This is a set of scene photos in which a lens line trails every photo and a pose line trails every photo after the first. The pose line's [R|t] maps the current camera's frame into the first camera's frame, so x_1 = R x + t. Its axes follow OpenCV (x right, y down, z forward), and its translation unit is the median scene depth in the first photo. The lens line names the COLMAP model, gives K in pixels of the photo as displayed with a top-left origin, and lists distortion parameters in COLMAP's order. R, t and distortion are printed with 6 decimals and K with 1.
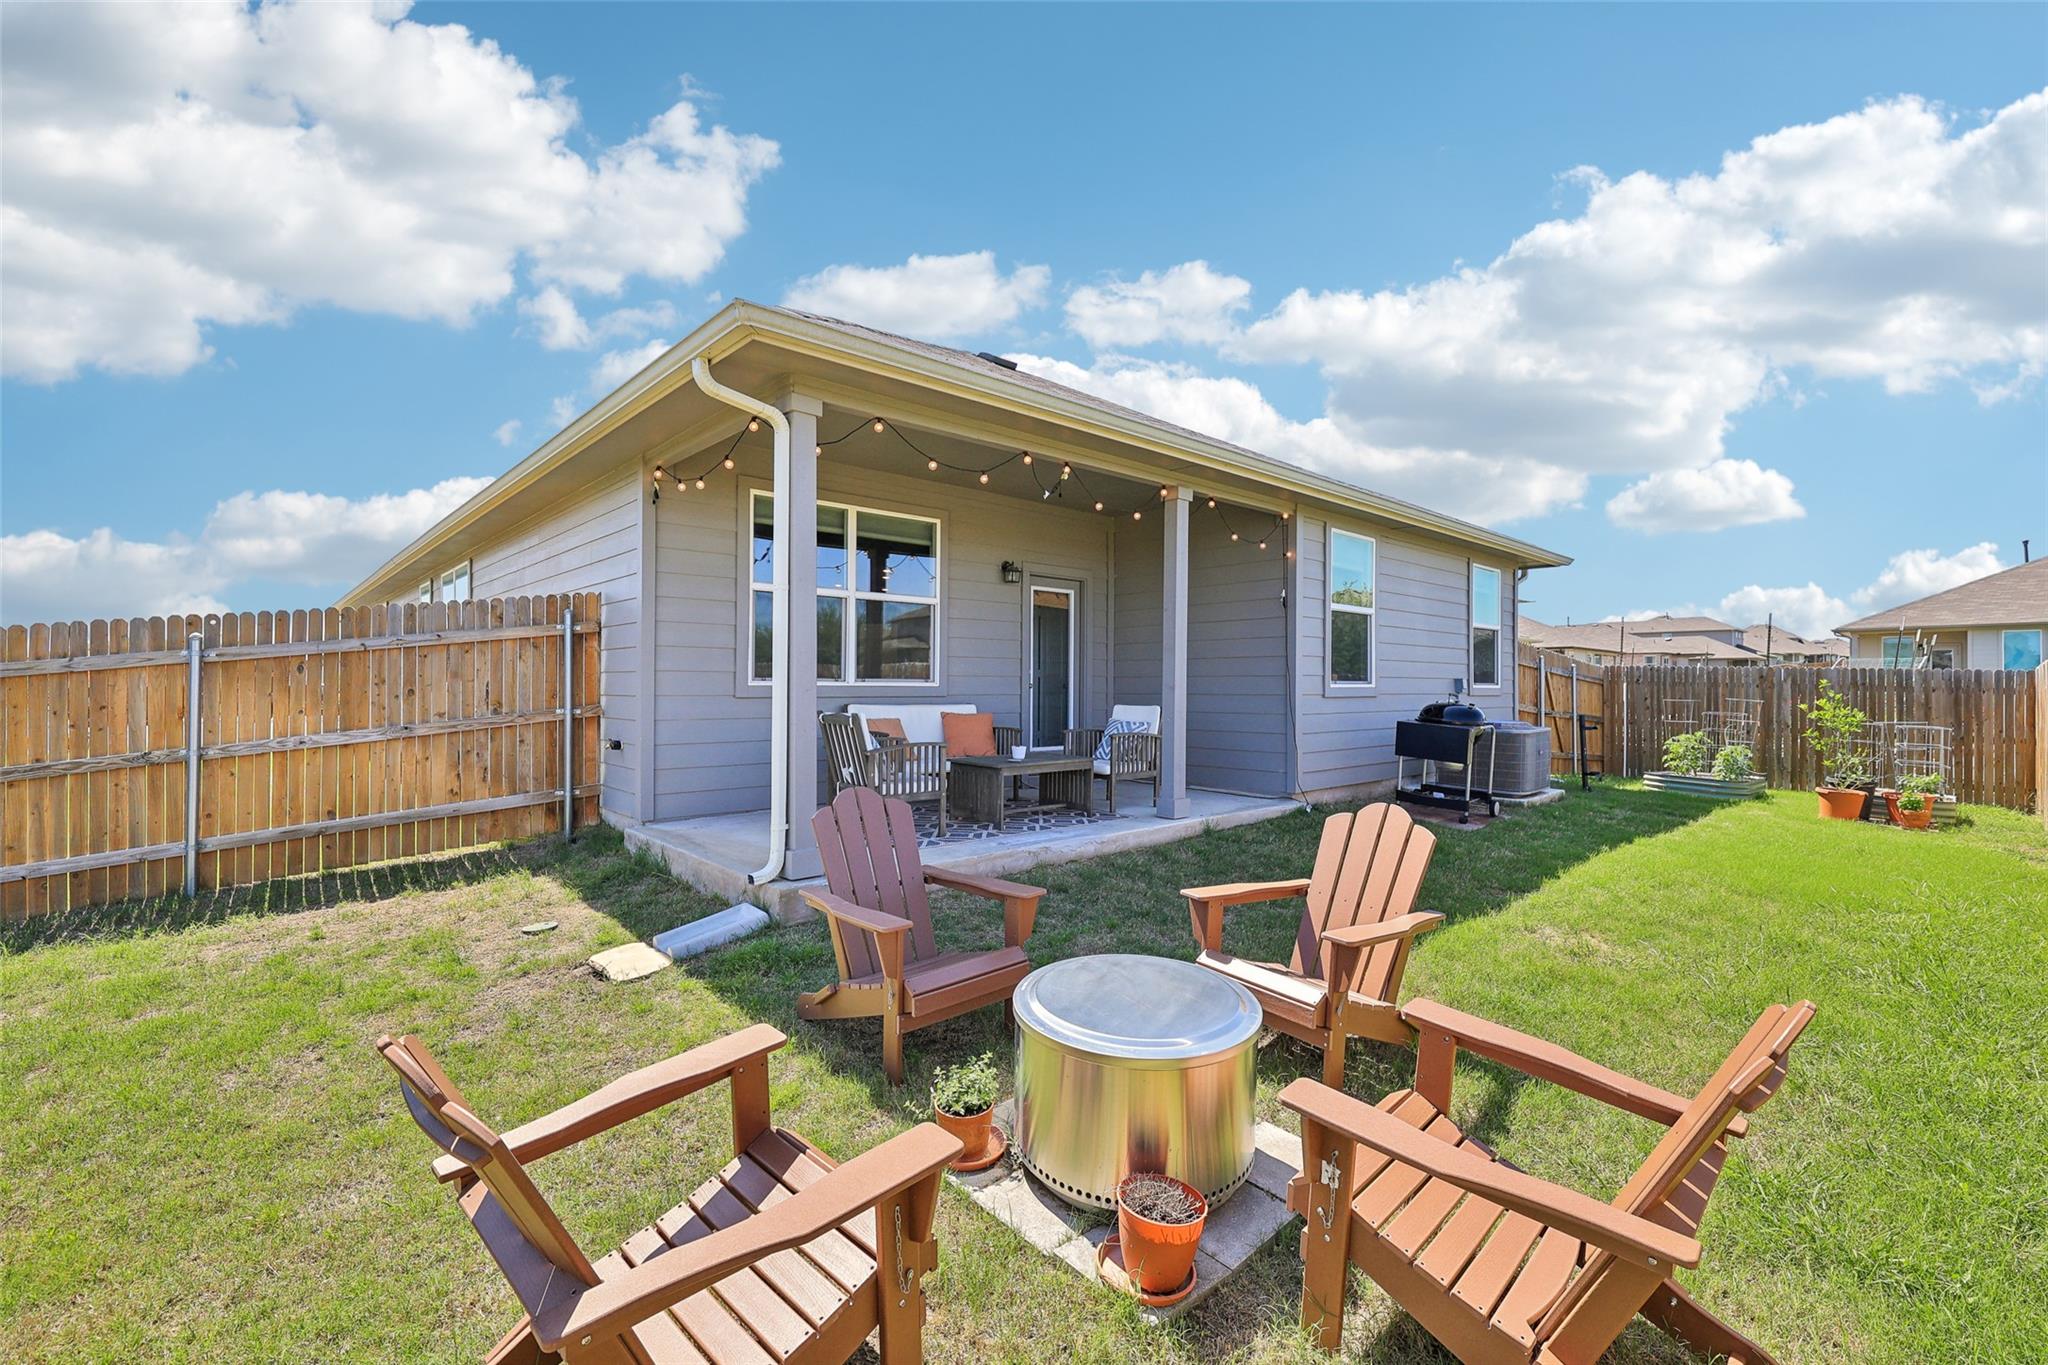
lens RADIAL K [[874.8, 0, 1024.0], [0, 874.8, 682.5], [0, 0, 1]] dist [-0.000070, 0.000348]
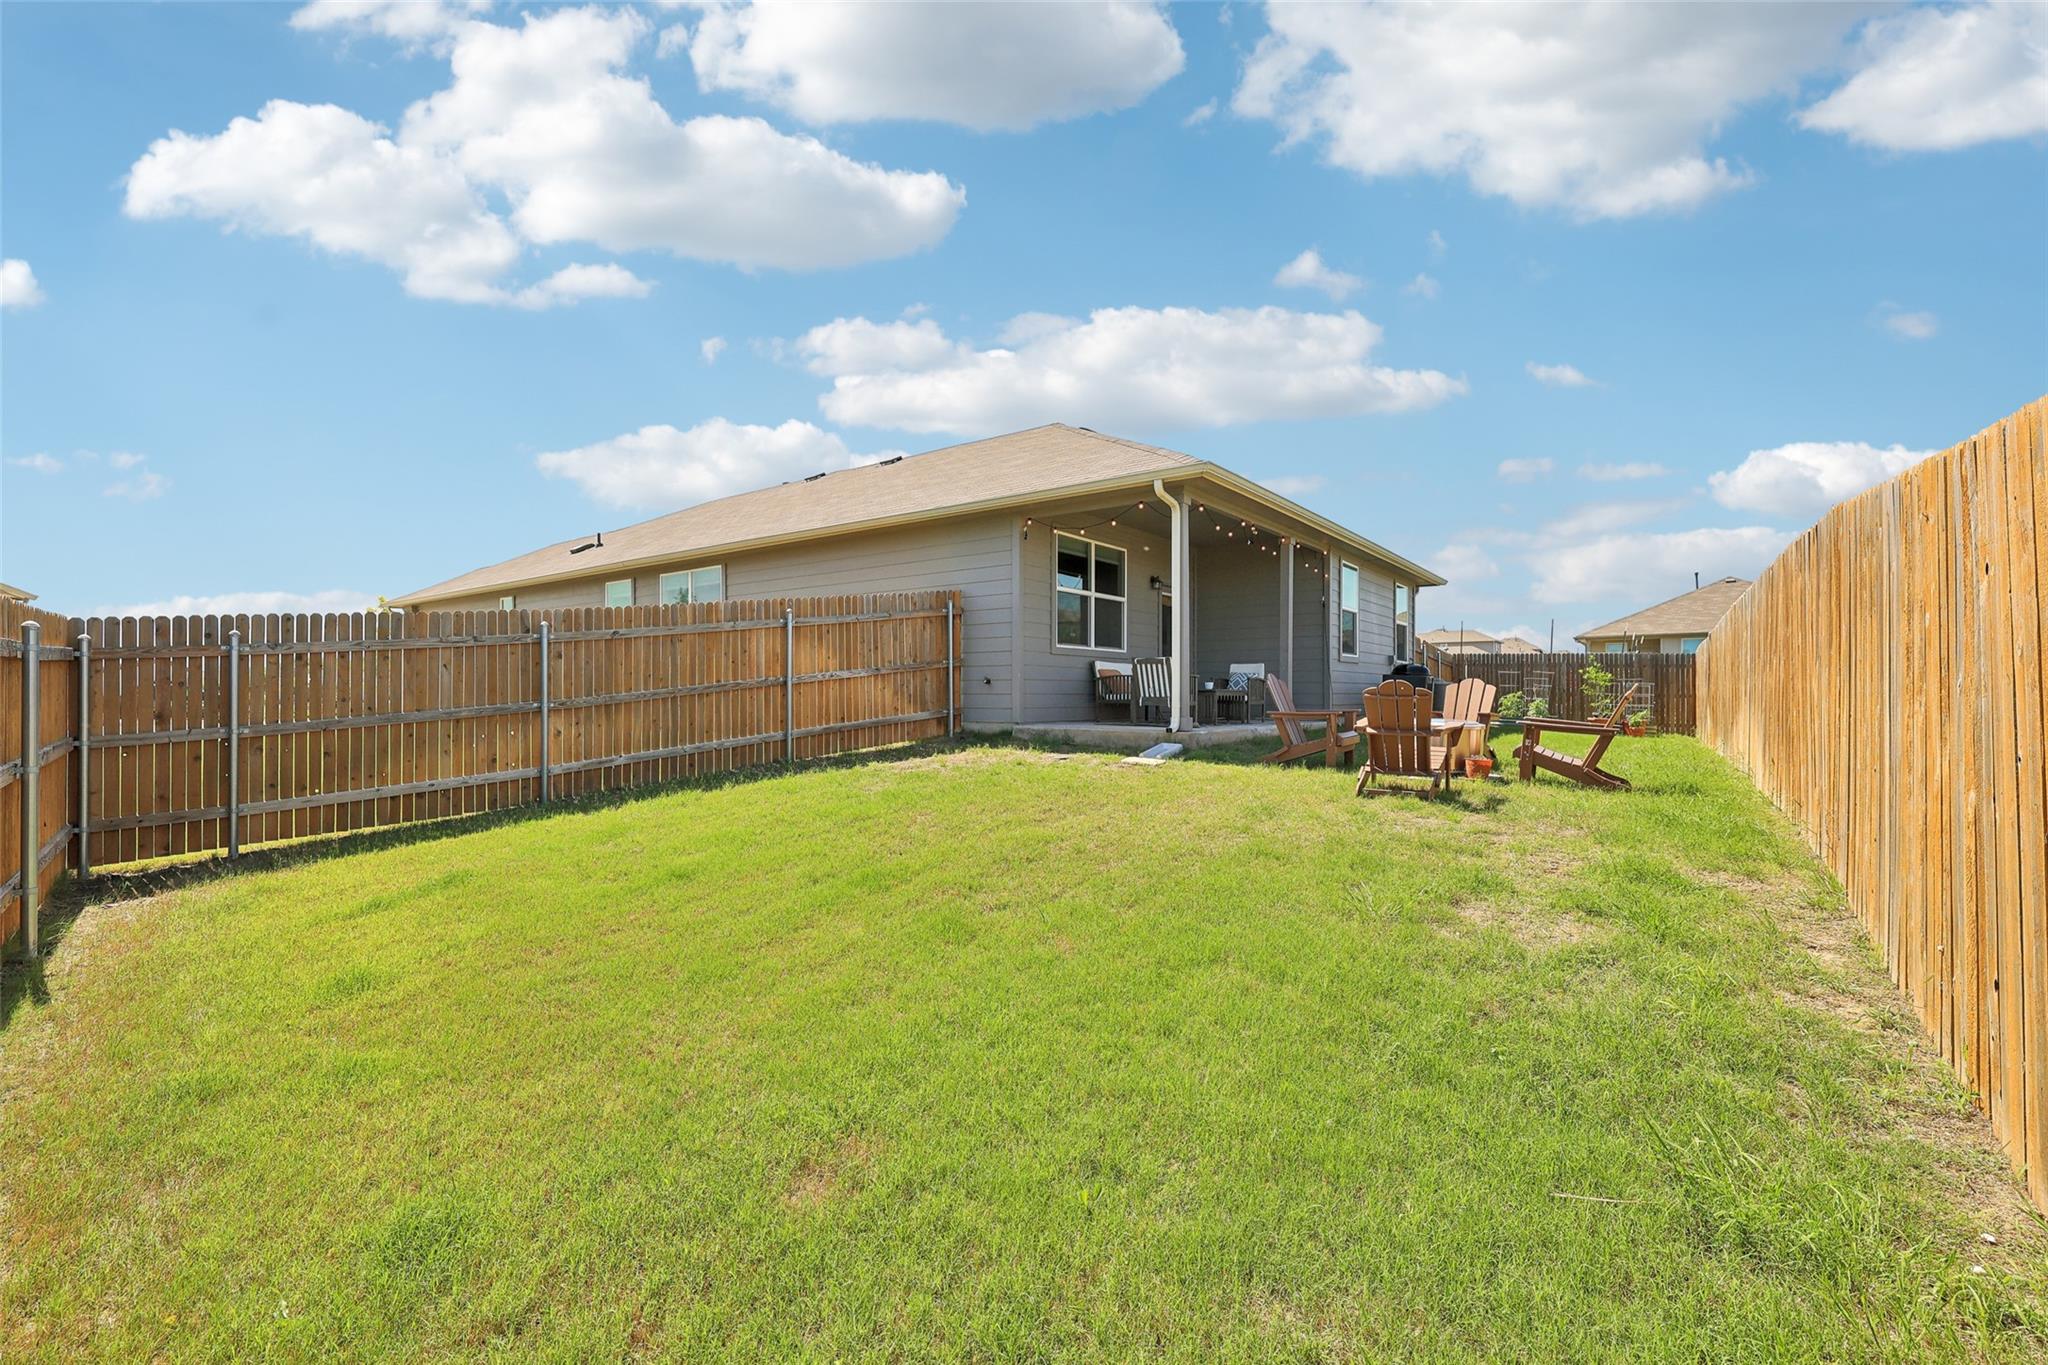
lens RADIAL K [[874.8, 0, 1024.0], [0, 874.8, 682.5], [0, 0, 1]] dist [-0.000070, 0.000348]
pose [[0.981074, -0.000618, 0.193631, -0.759951], [0.002392, 0.999957, -0.008926, 0.094459], [-0.193618, 0.009220, 0.981034, -0.696163]]
